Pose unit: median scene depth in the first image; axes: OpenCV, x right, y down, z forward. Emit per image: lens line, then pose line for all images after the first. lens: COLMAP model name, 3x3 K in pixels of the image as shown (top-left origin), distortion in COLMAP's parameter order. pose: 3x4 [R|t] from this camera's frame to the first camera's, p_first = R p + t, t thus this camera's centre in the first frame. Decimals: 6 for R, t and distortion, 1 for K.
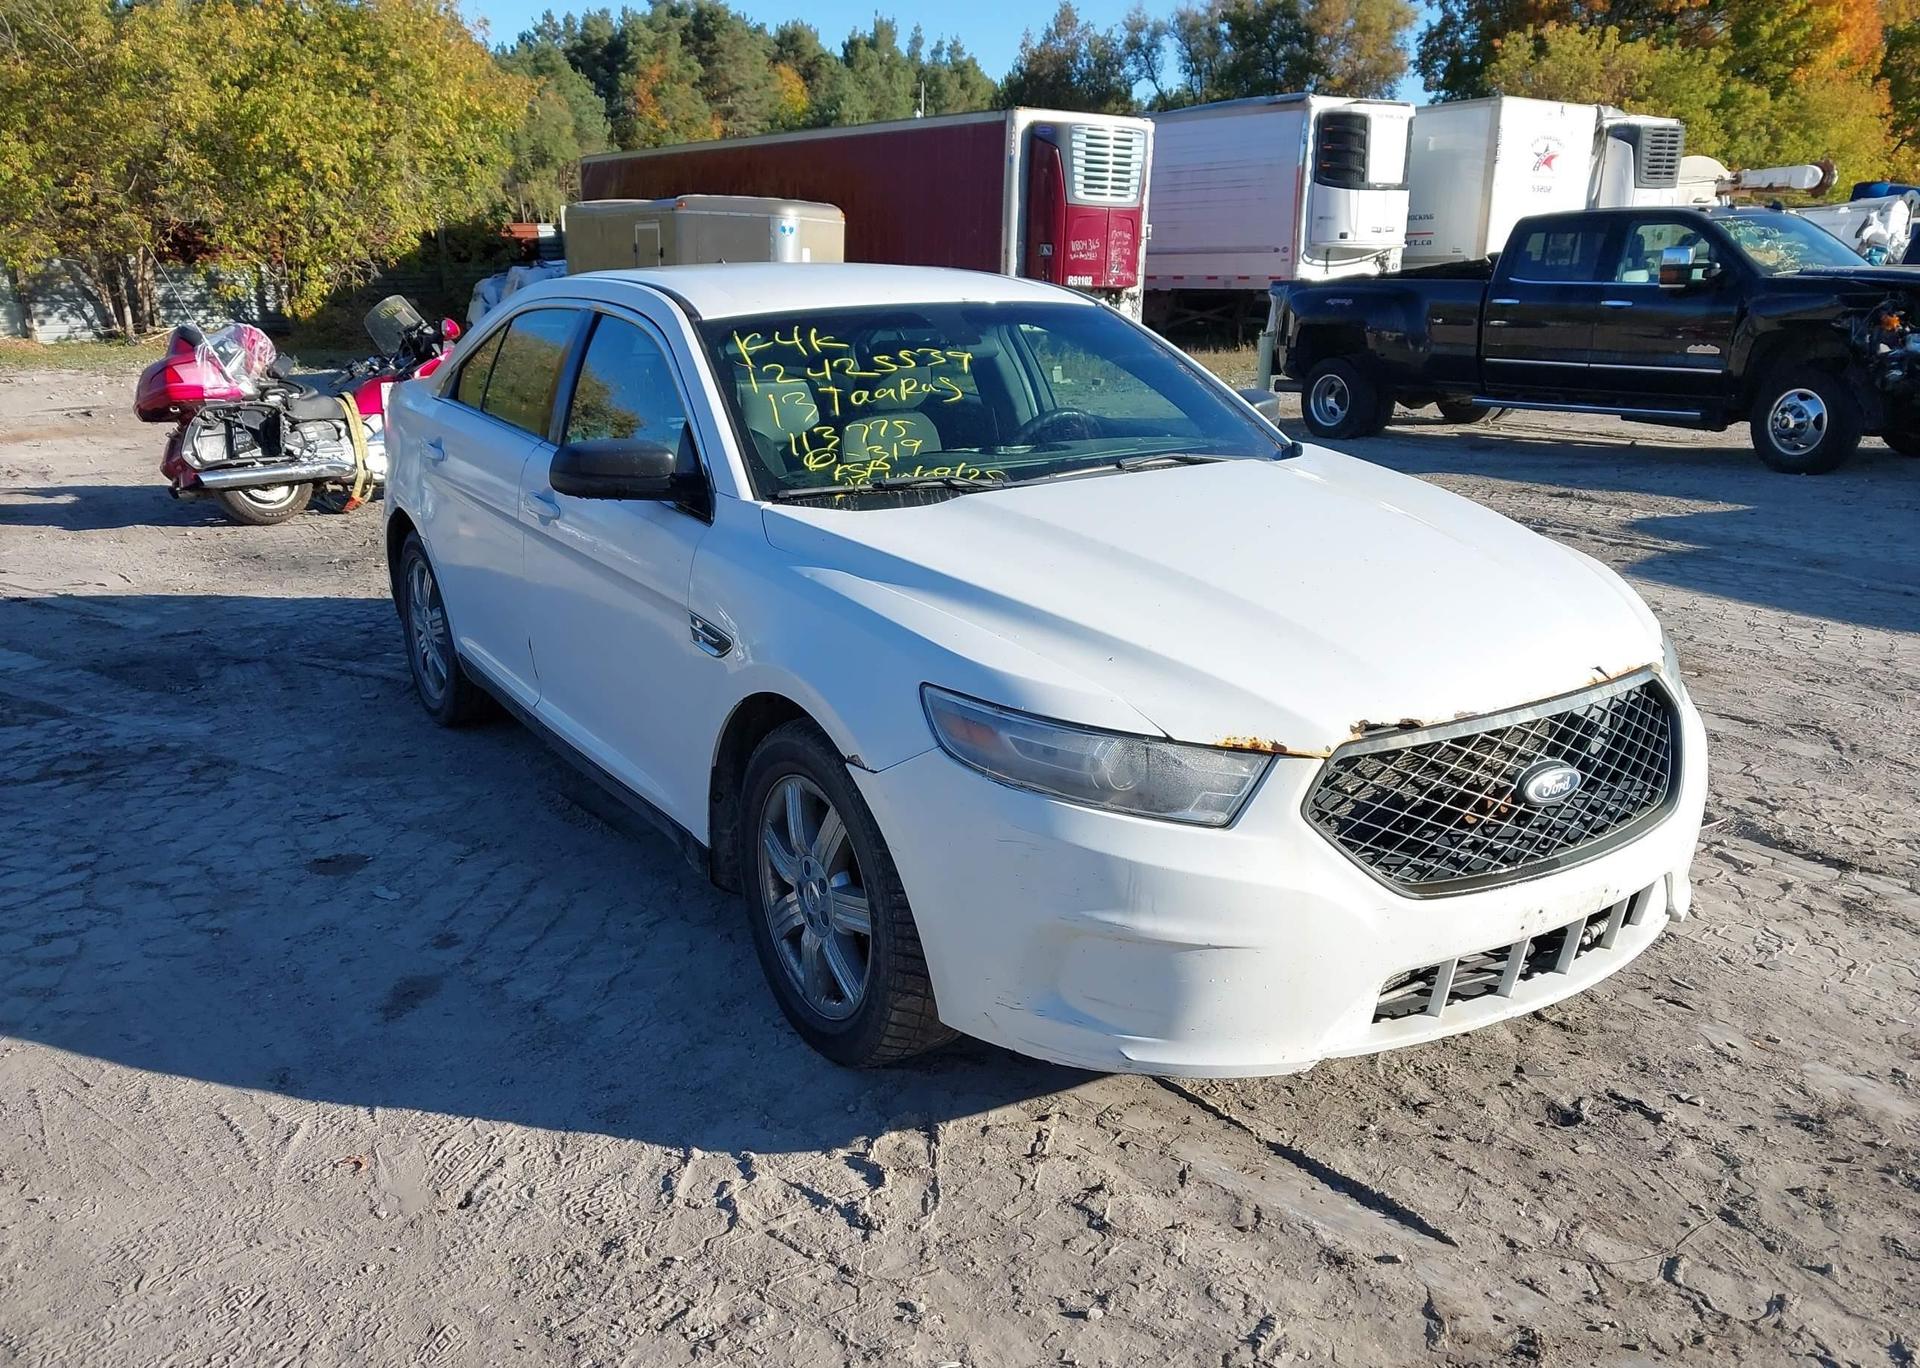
lens RADIAL K [[1543.5, 0, 951.8], [0, 1543.5, 689.6], [0, 0, 1]] dist [0.007035, 0.004261]
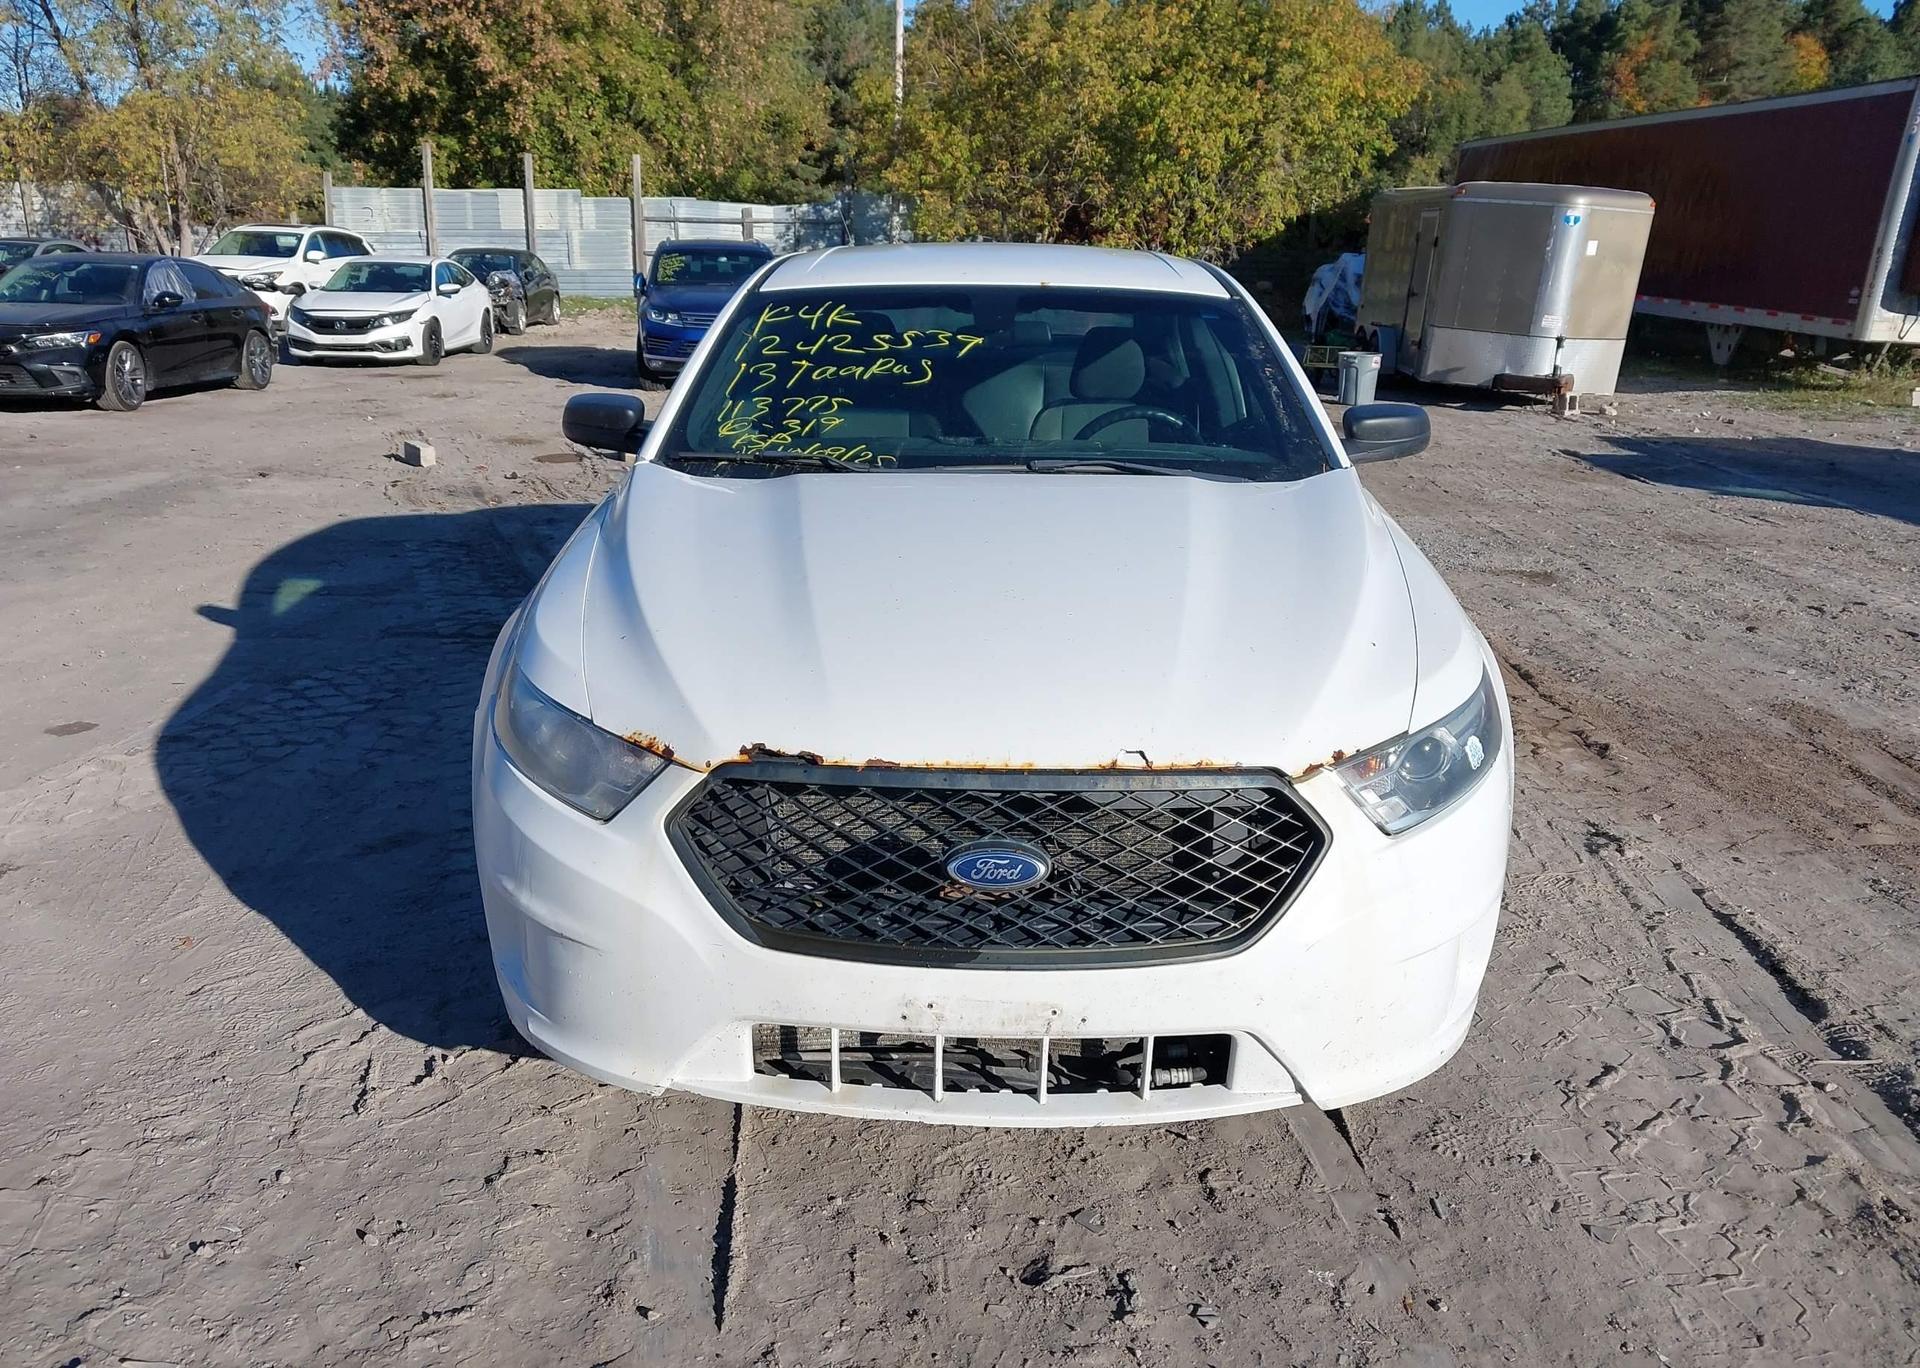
lens RADIAL K [[1543.5, 0, 952.0], [0, 1543.5, 701.8], [0, 0, 1]] dist [0.007035, 0.004261]
pose [[0.830217, 0.182365, -0.526766, 0.081538], [-0.174921, 0.982471, 0.064442, -0.008095], [0.529285, 0.038642, 0.847564, 0.027706]]
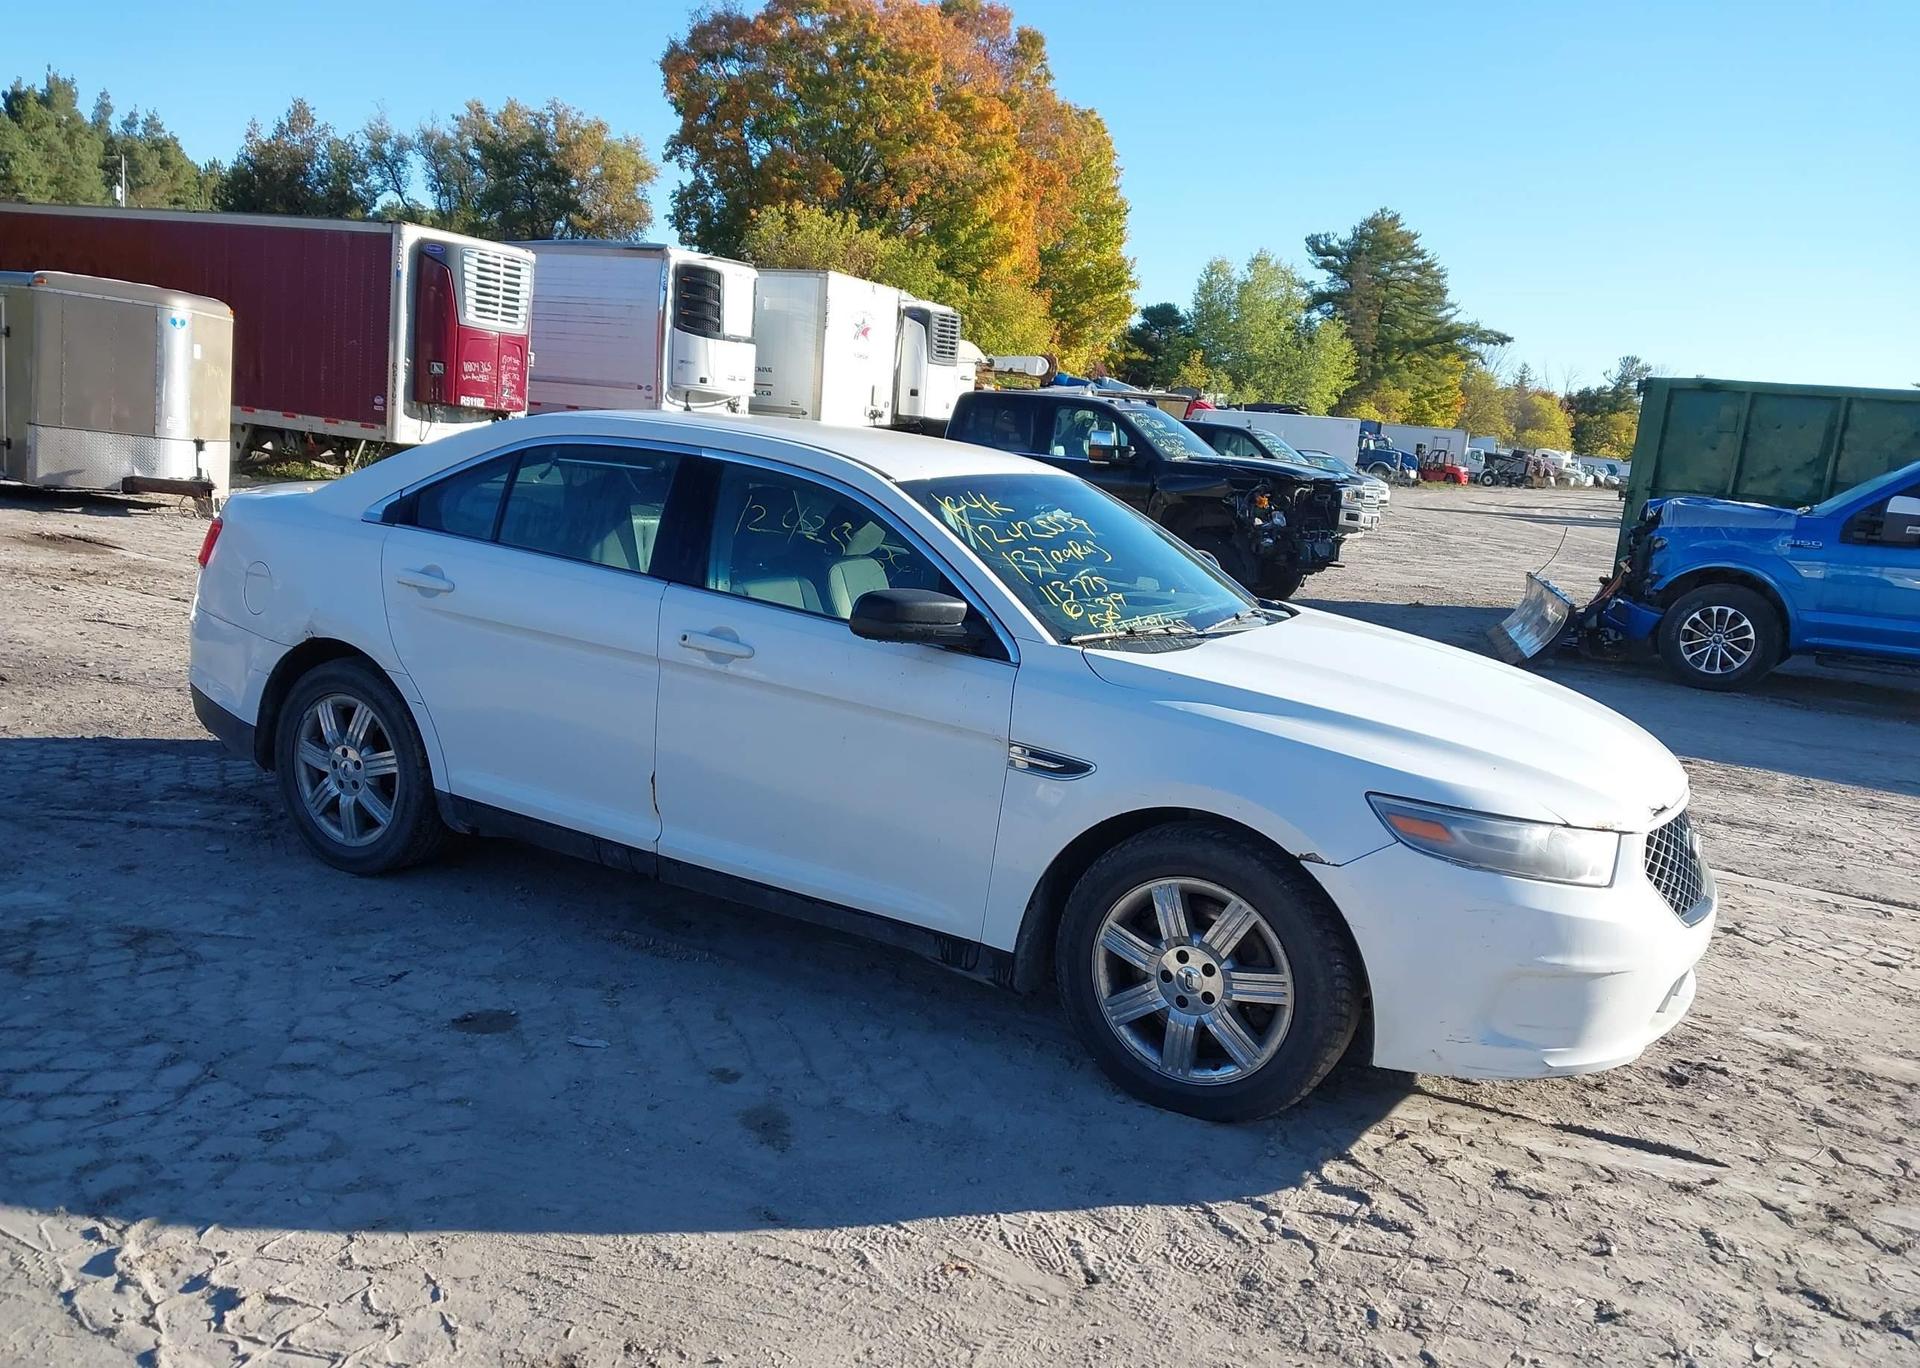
lens RADIAL K [[1543.5, 0, 954.3], [0, 1543.5, 698.6], [0, 0, 1]] dist [0.007035, 0.004261]
pose [[0.872908, -0.007997, 0.487819, -0.097203], [0.043418, 0.997172, -0.061347, -0.001969], [-0.485949, 0.074730, 0.870786, 0.005309]]
